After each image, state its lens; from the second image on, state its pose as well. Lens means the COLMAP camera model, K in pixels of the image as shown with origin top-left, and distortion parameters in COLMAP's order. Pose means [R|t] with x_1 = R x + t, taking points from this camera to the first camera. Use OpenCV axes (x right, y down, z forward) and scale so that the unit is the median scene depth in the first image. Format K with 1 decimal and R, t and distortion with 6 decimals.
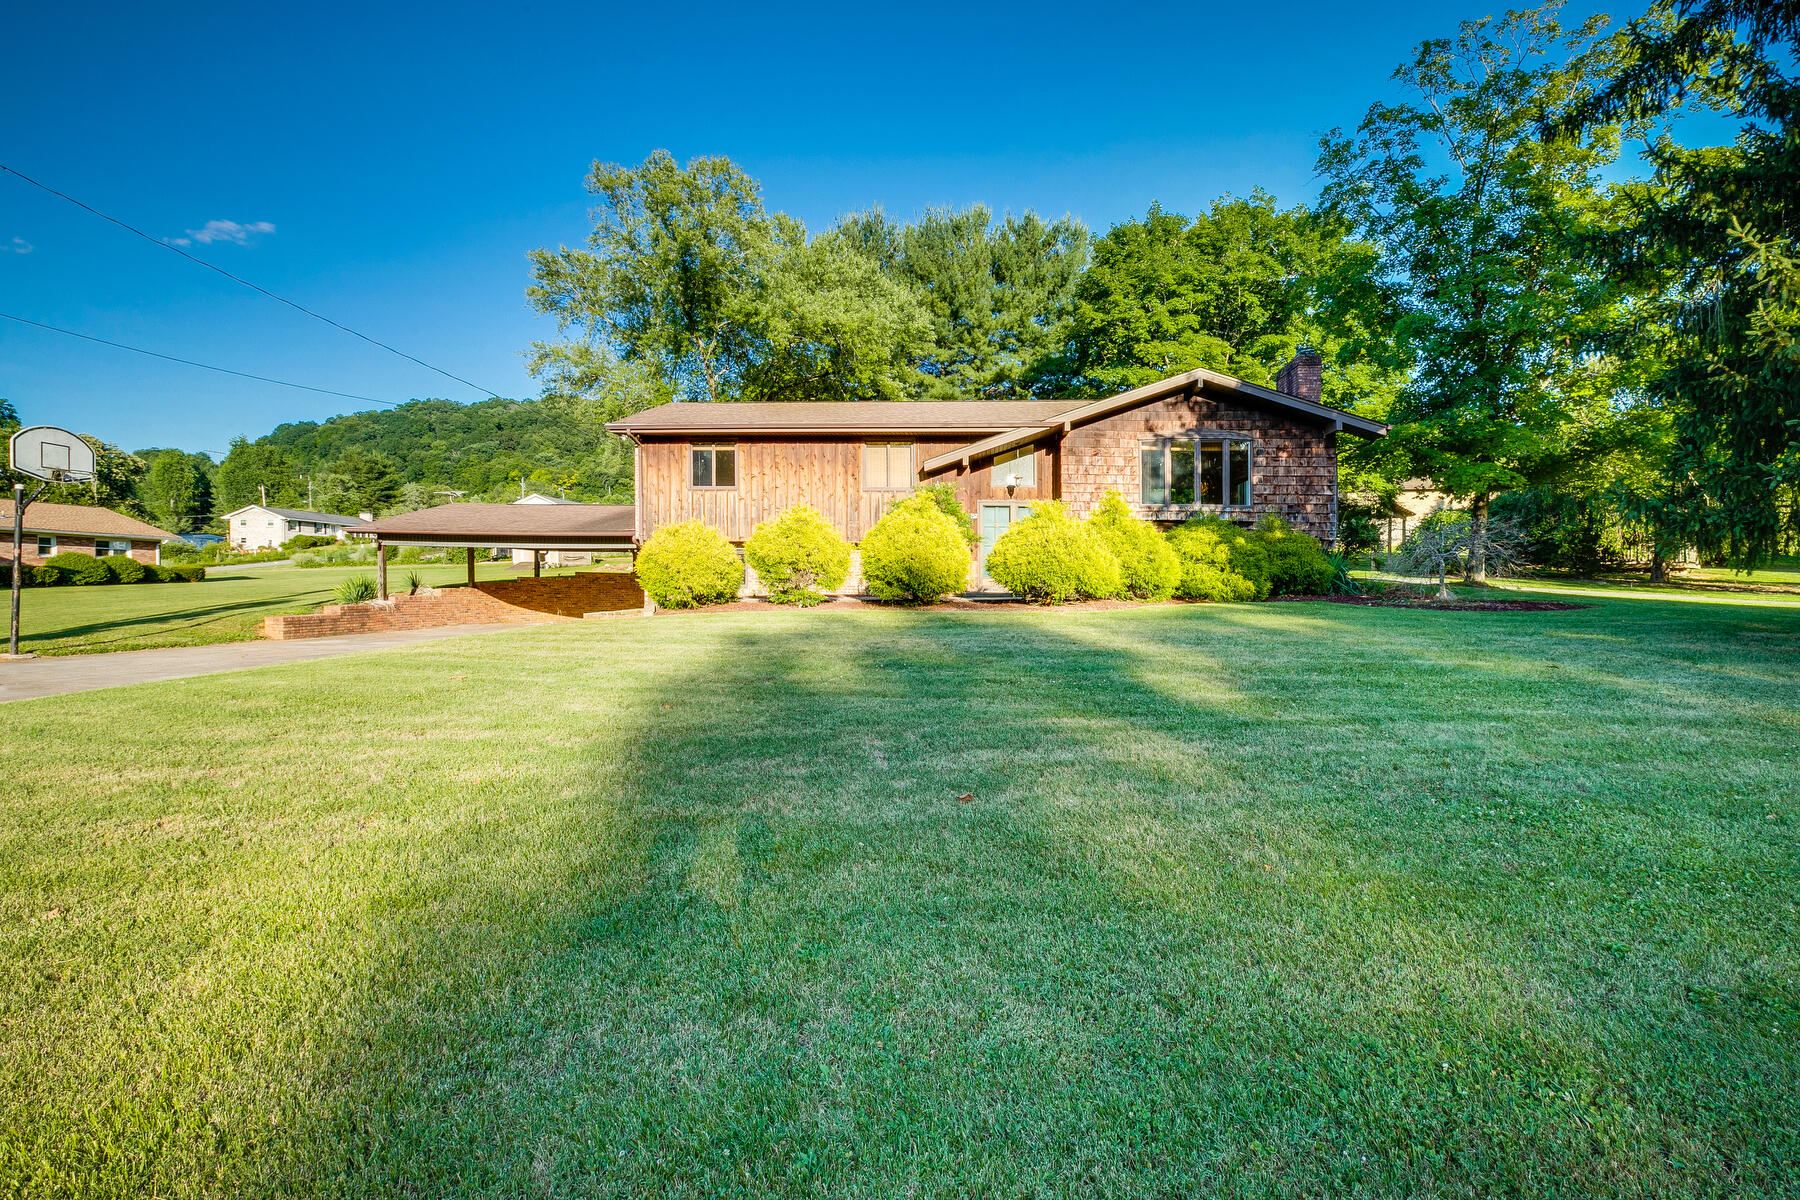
lens RADIAL K [[827.2, 0, 900.0], [0, 827.2, 600.0], [0, 0, 1]] dist [-0.002730, -0.000310]
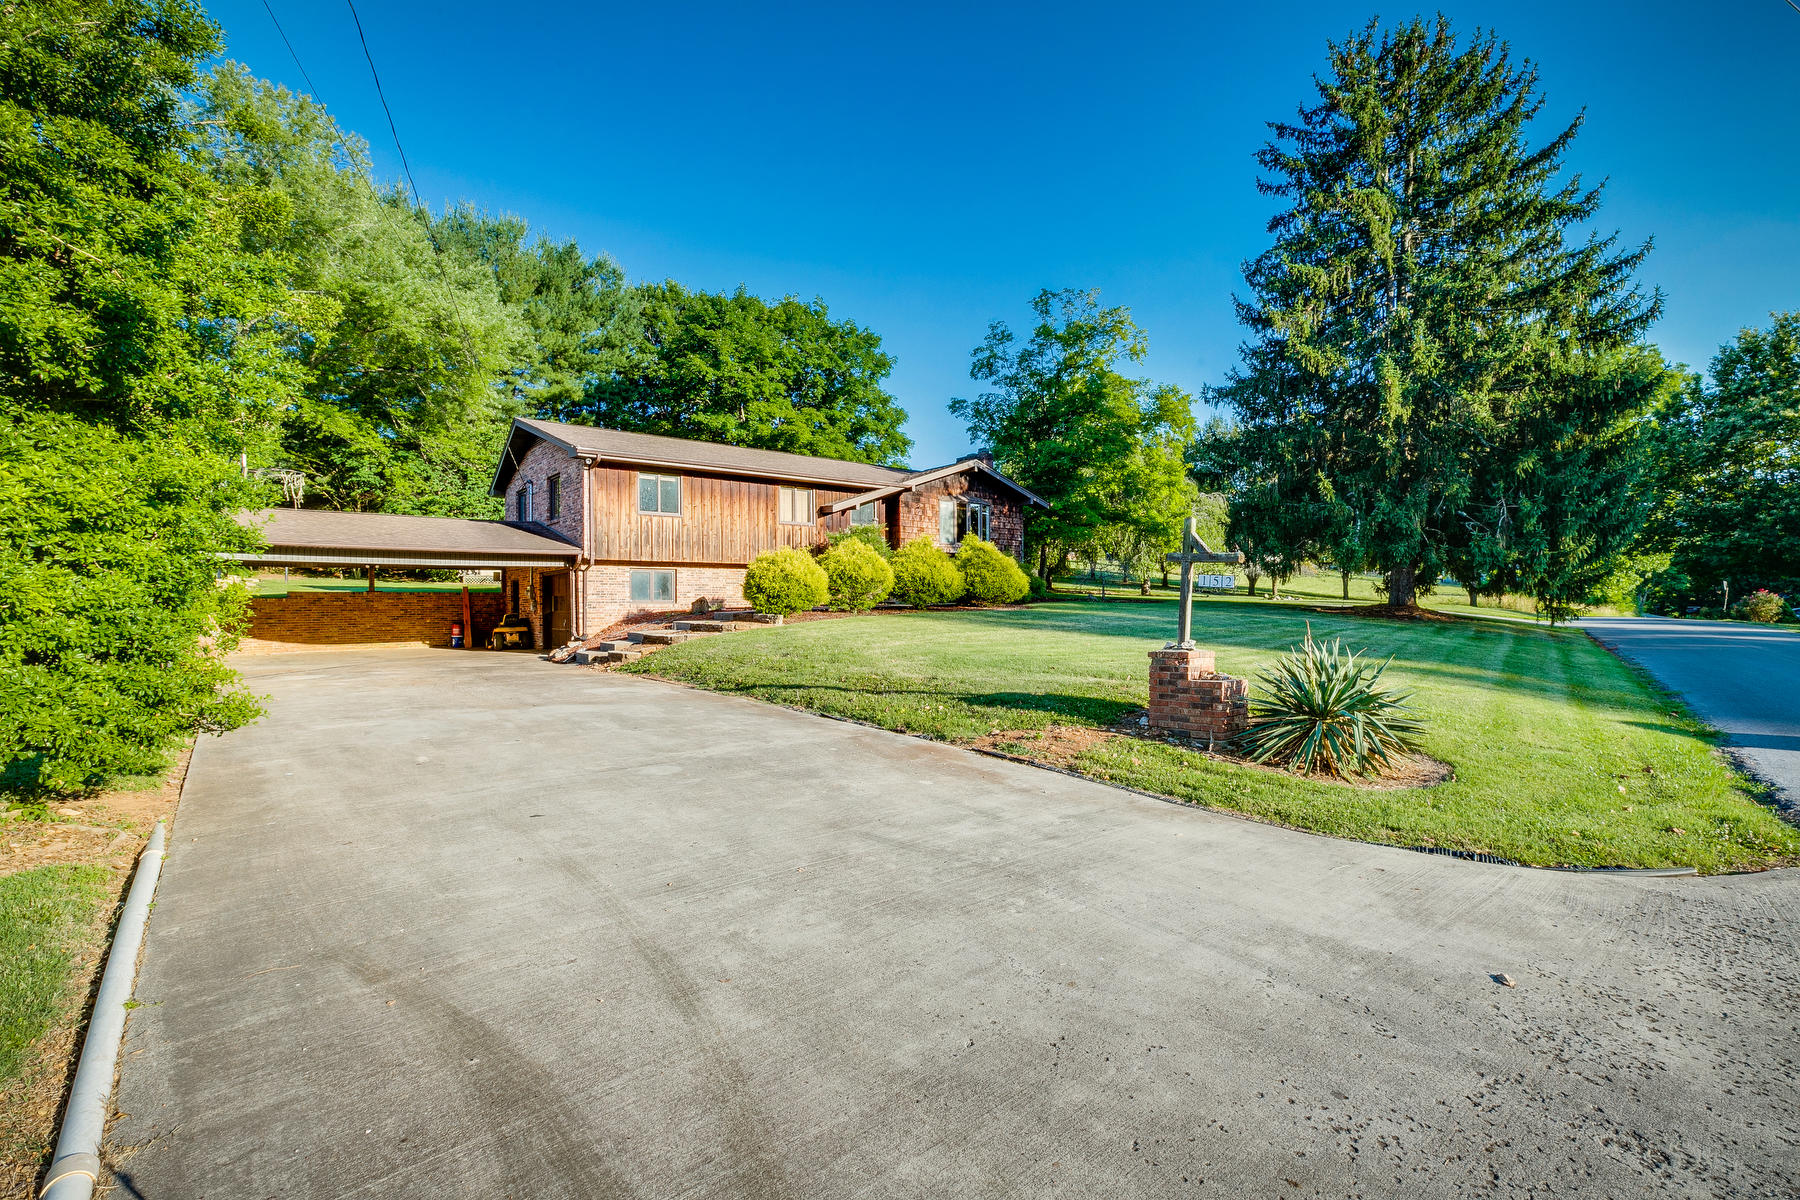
lens RADIAL K [[827.2, 0, 900.0], [0, 827.2, 600.0], [0, 0, 1]] dist [-0.002730, -0.000310]
pose [[0.682990, -0.020981, 0.730127, -0.830220], [0.034160, 0.999411, -0.003236, -0.005917], [-0.729629, 0.027151, 0.683304, 0.017114]]
